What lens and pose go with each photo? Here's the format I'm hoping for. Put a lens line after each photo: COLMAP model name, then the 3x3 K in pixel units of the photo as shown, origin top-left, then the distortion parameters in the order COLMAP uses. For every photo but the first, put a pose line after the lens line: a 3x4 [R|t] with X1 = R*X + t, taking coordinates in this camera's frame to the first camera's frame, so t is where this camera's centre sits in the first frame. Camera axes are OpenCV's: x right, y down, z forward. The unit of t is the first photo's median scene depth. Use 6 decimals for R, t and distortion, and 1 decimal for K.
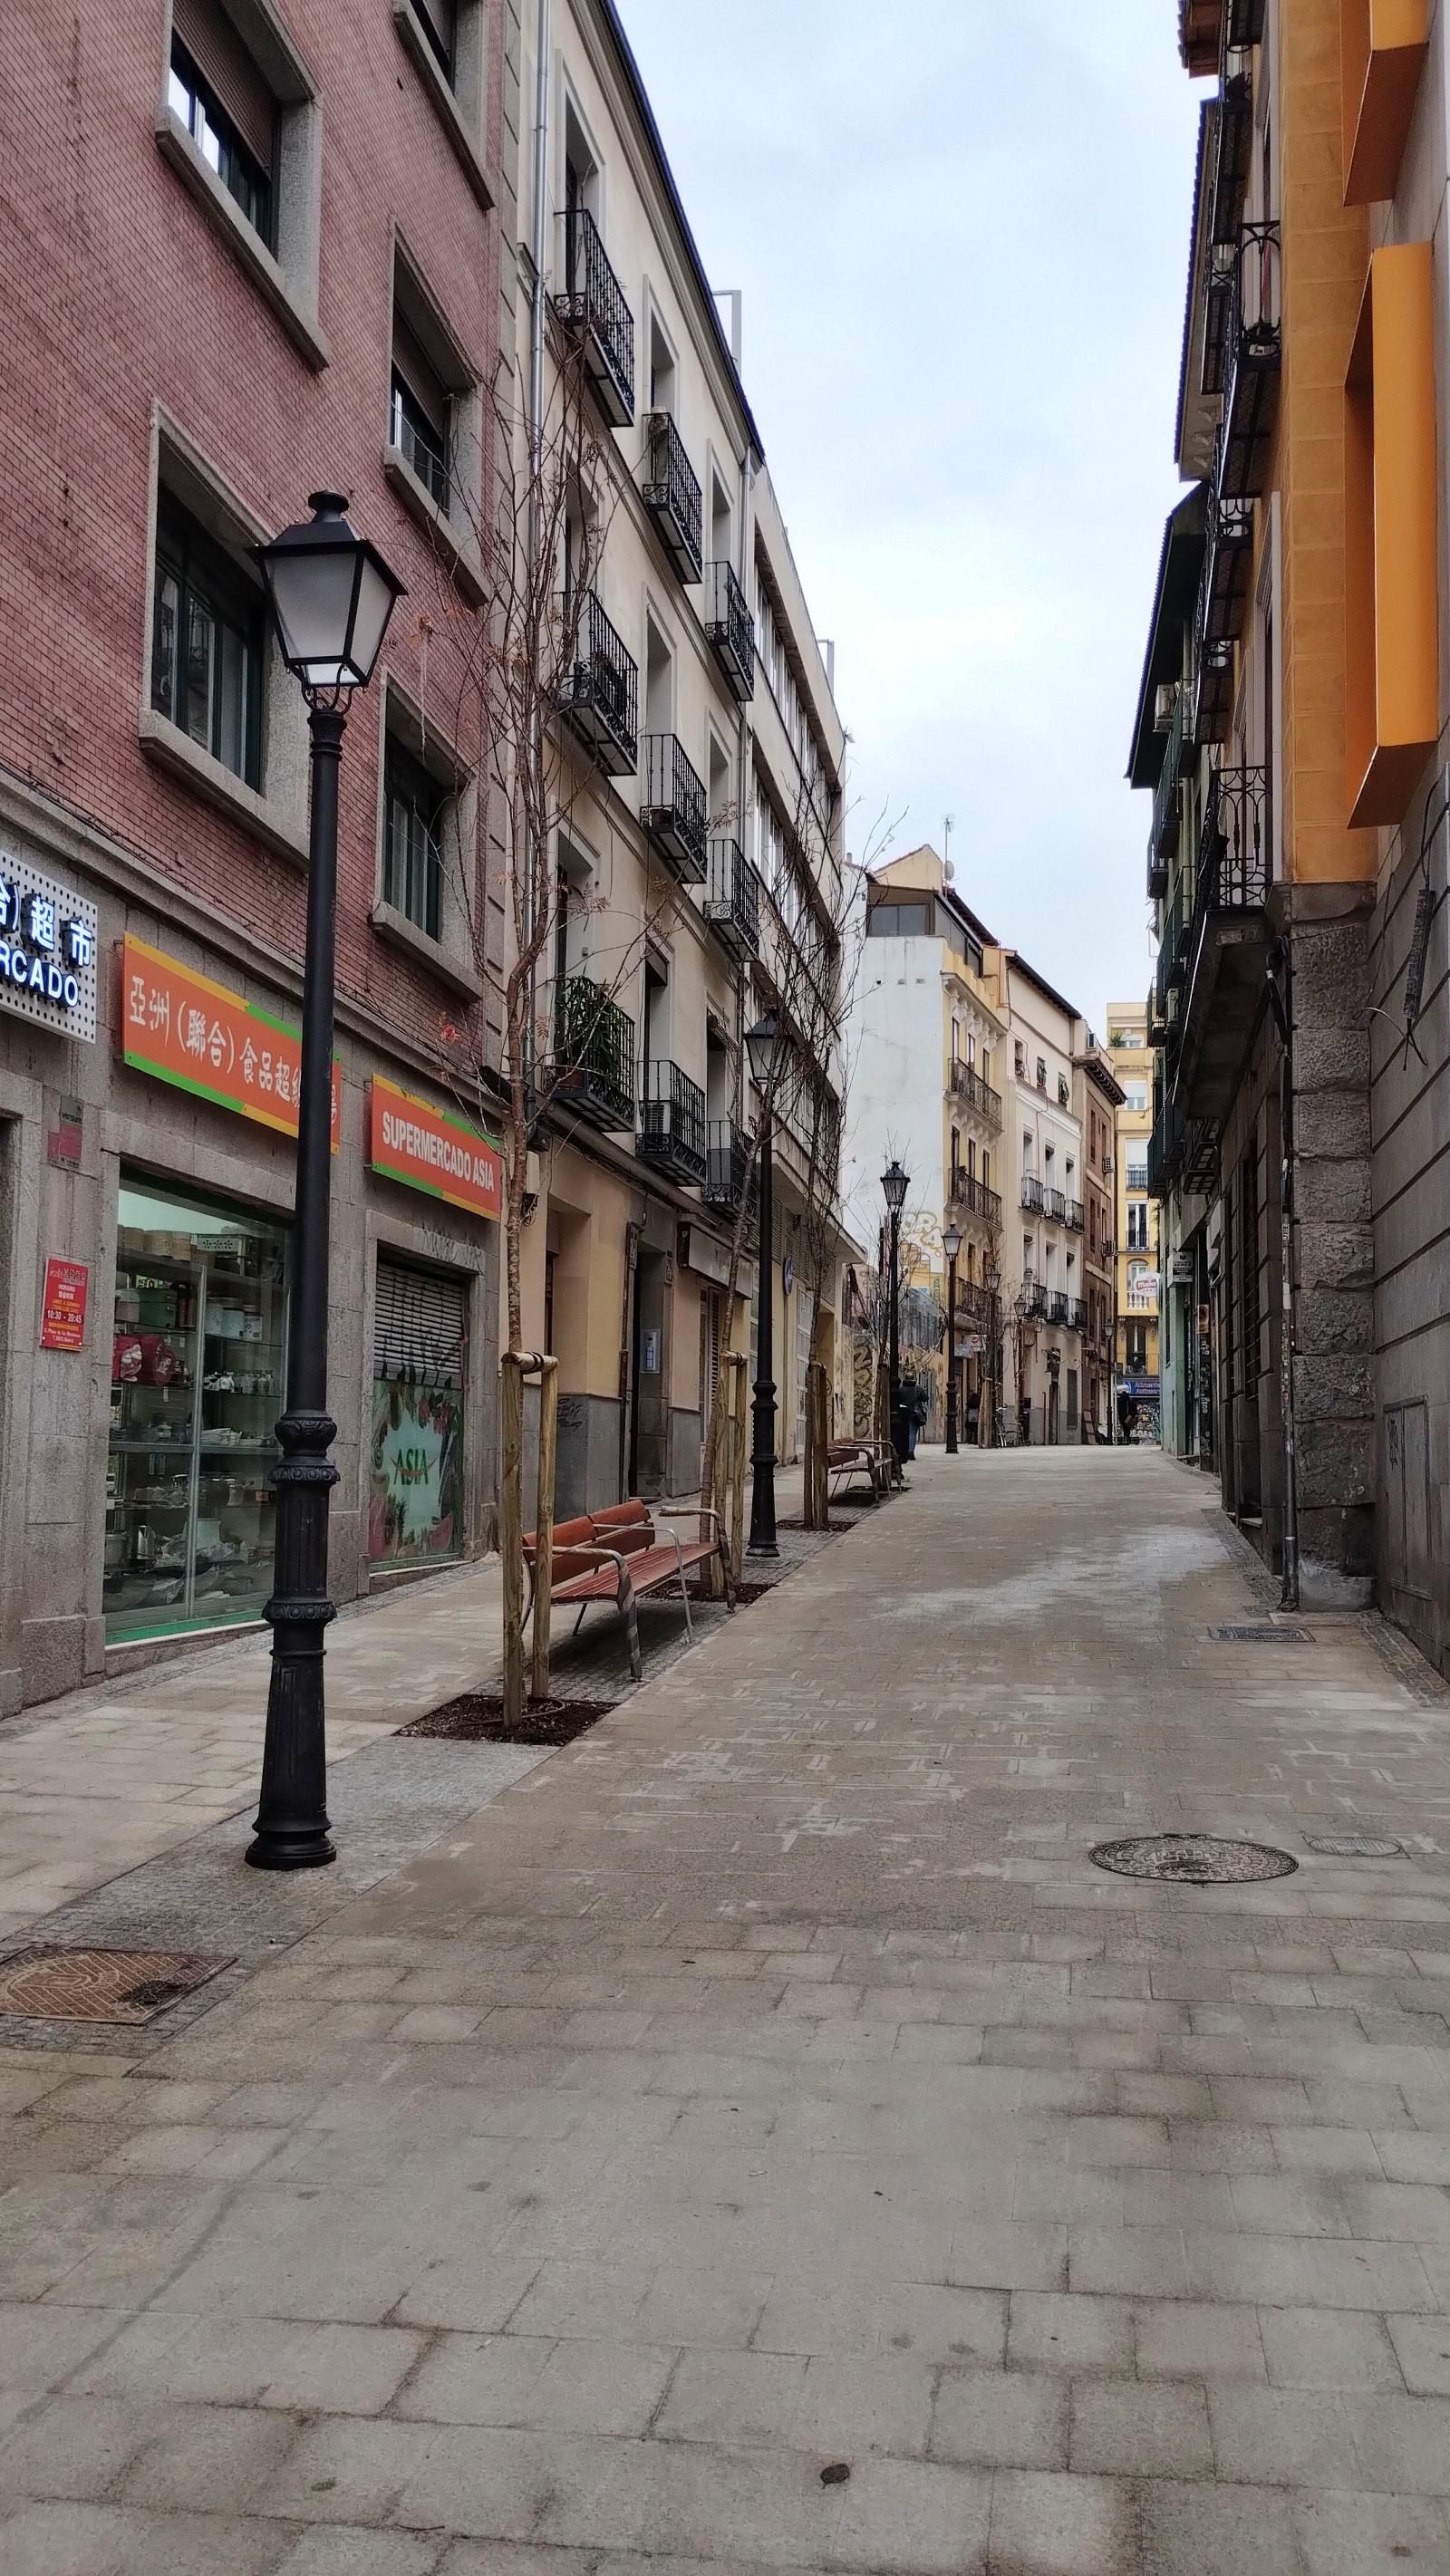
lens RADIAL K [[2130.7, 0, 725.0], [0, 2130.7, 1288.0], [0, 0, 1]] dist [0.027858, -0.008627]
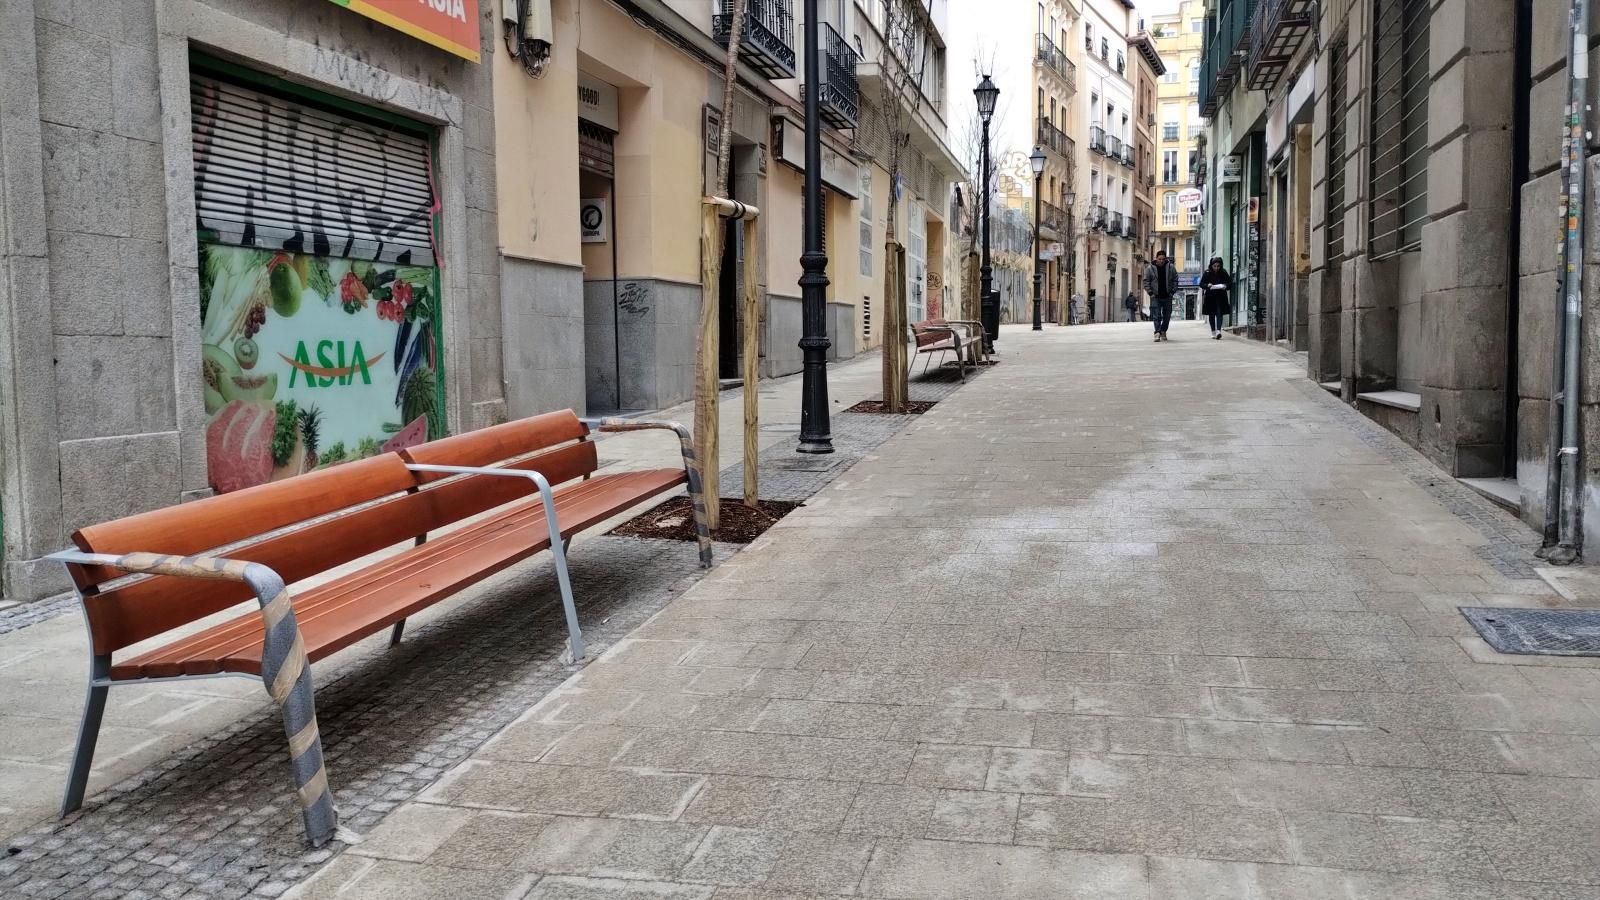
lens RADIAL K [[1323.3, 0, 800.0], [0, 1323.3, 450.0], [0, 0, 1]] dist [0.027858, -0.008627]
pose [[0.997117, -0.017240, -0.073897, 0.015159], [0.029080, 0.986318, 0.162270, 0.010478], [0.070088, -0.163951, 0.983975, 0.134355]]
